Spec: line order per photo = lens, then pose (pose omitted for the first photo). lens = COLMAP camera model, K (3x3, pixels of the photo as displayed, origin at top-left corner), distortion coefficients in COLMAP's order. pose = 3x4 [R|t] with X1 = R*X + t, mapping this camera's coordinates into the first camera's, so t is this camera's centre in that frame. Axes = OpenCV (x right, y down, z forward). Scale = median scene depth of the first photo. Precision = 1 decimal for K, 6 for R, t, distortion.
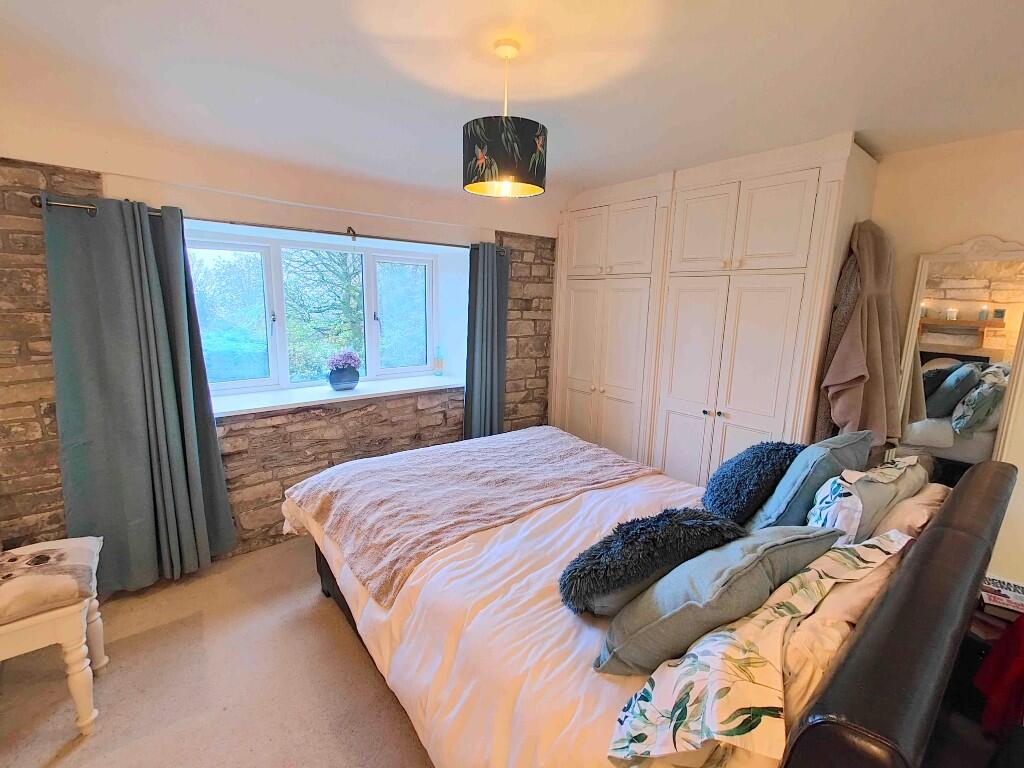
lens RADIAL K [[449.7, 0, 510.9], [0, 449.7, 380.6], [0, 0, 1]] dist [0.009335, 0.000852]
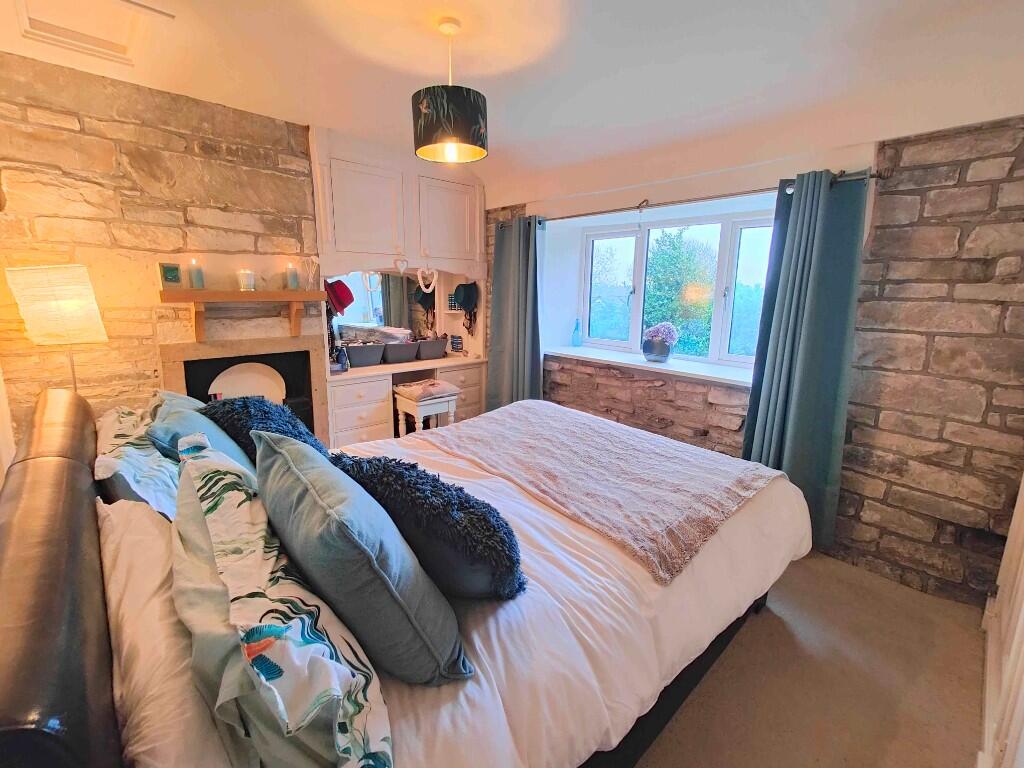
lens RADIAL K [[449.7, 0, 511.8], [0, 449.7, 377.2], [0, 0, 1]] dist [0.009335, 0.000852]
pose [[0.062521, 0.177298, -0.982169, 0.551083], [-0.194273, 0.967433, 0.162271, -0.042278], [0.978953, 0.180664, 0.094929, 0.520951]]
